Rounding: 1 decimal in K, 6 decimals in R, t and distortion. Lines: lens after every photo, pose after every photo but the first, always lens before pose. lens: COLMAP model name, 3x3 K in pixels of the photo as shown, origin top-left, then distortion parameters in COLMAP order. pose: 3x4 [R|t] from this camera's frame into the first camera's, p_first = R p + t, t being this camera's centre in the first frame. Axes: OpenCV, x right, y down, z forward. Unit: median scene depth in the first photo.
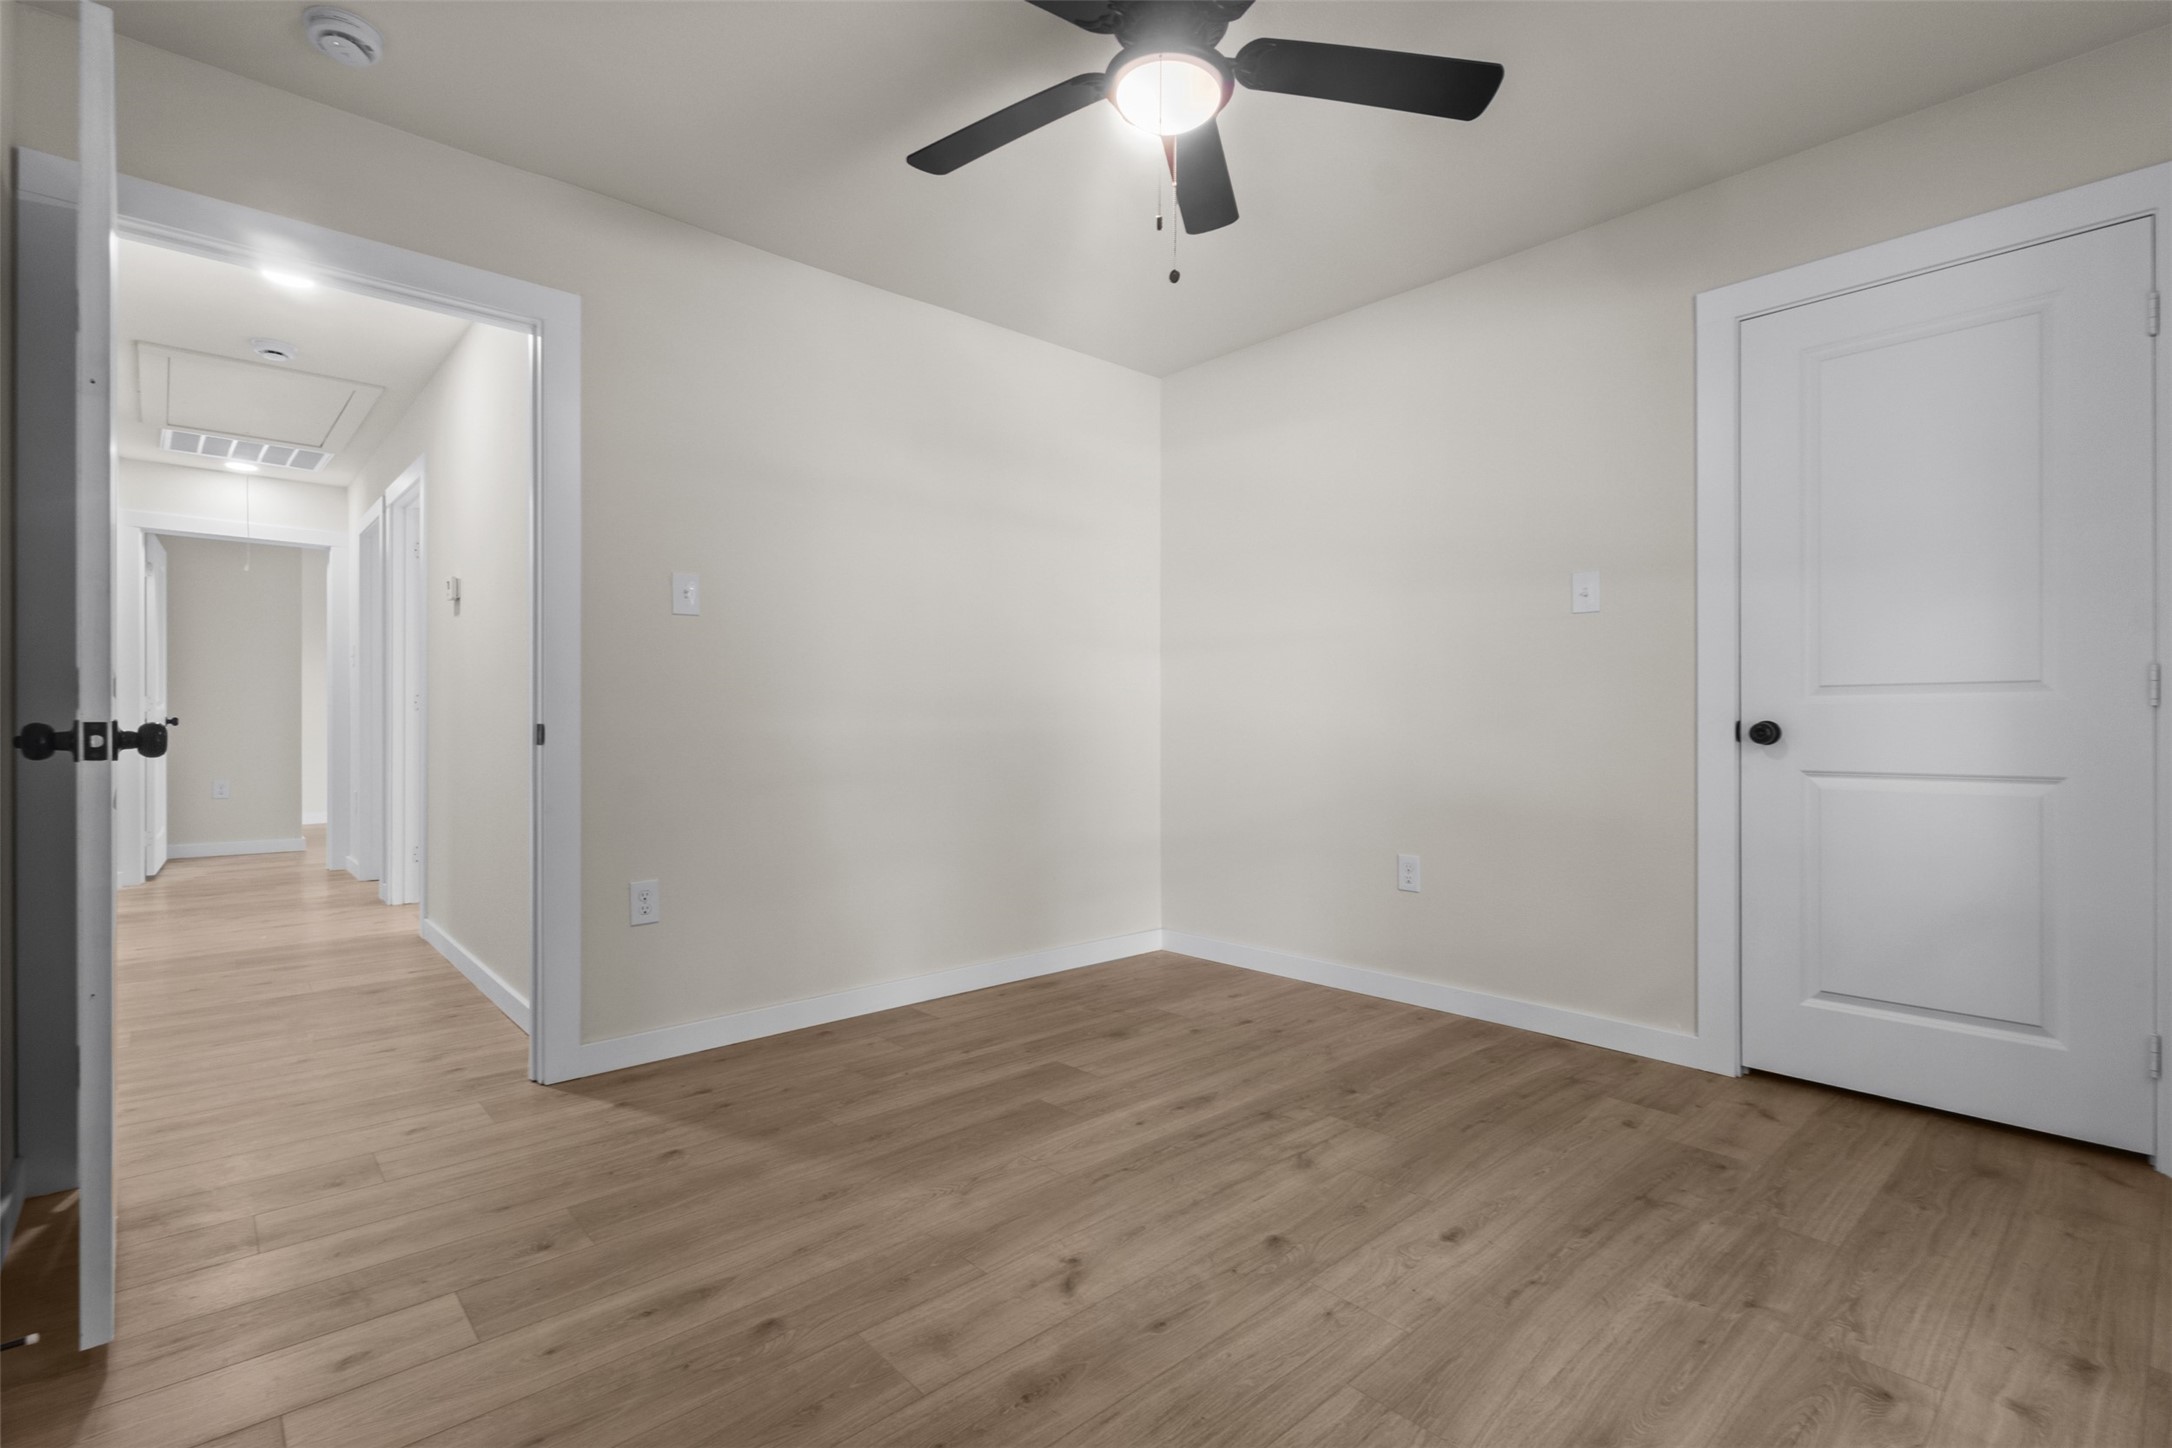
lens RADIAL K [[1004.4, 0, 1084.6], [0, 1004.4, 722.0], [0, 0, 1]] dist [-0.001471, 0.000428]
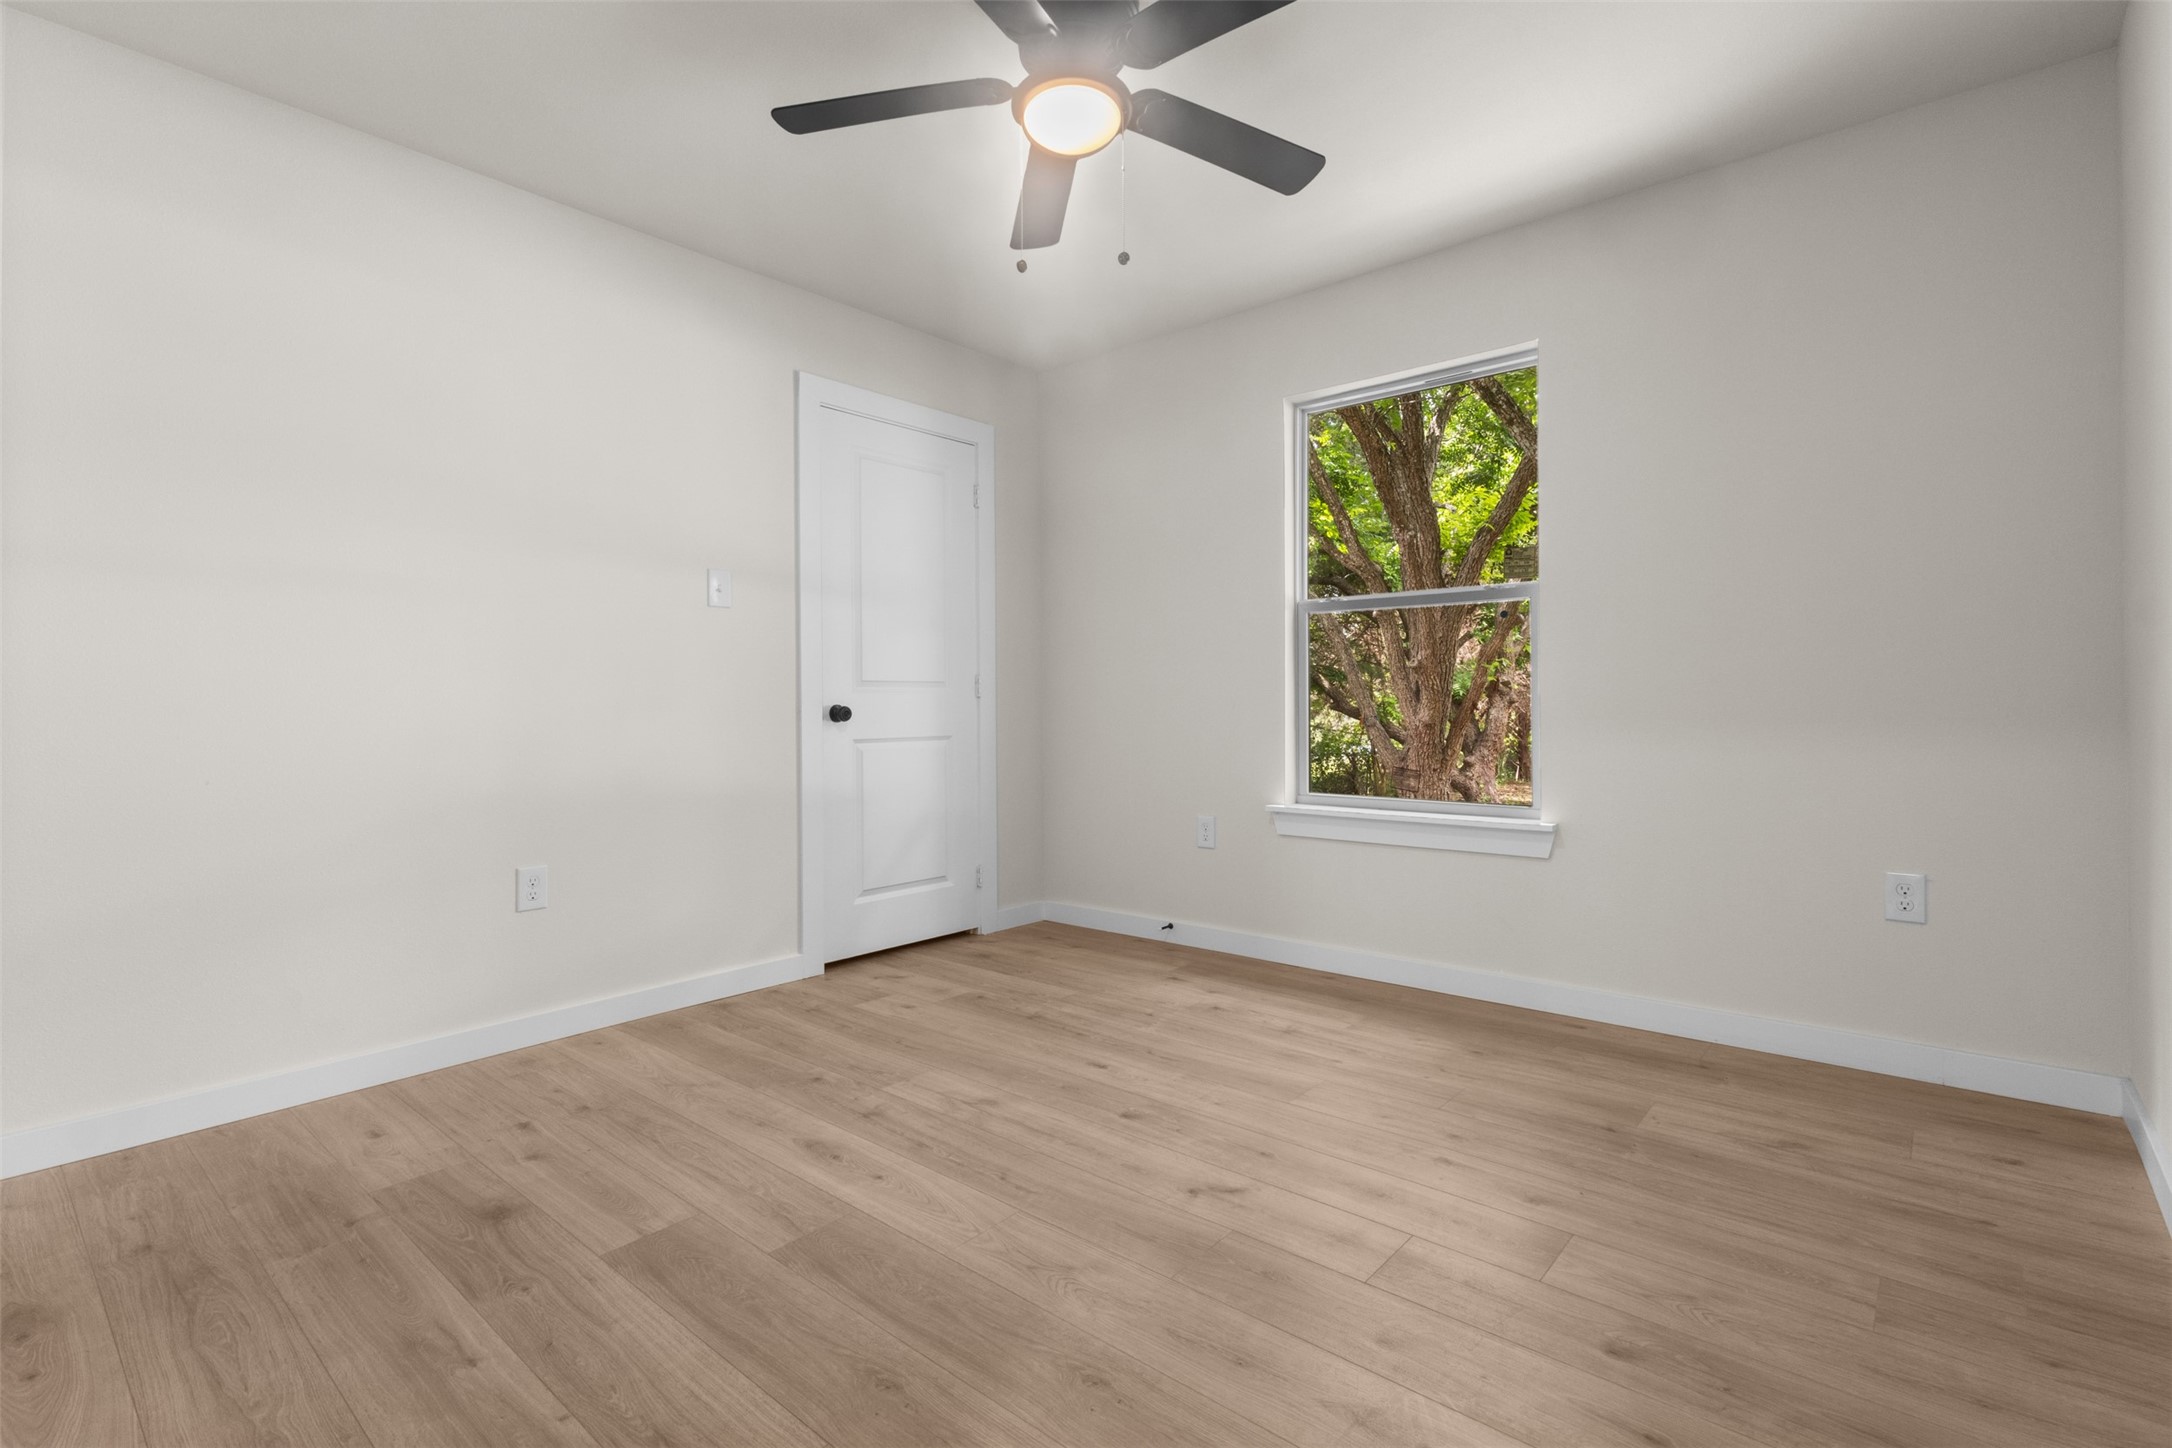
lens RADIAL K [[1004.4, 0, 1084.6], [0, 1004.4, 722.0], [0, 0, 1]] dist [-0.001471, 0.000428]
pose [[-0.130786, -0.013310, 0.991321, -0.766827], [0.006655, 0.999876, 0.014303, 0.005088], [-0.991388, 0.008468, -0.130682, 0.895044]]
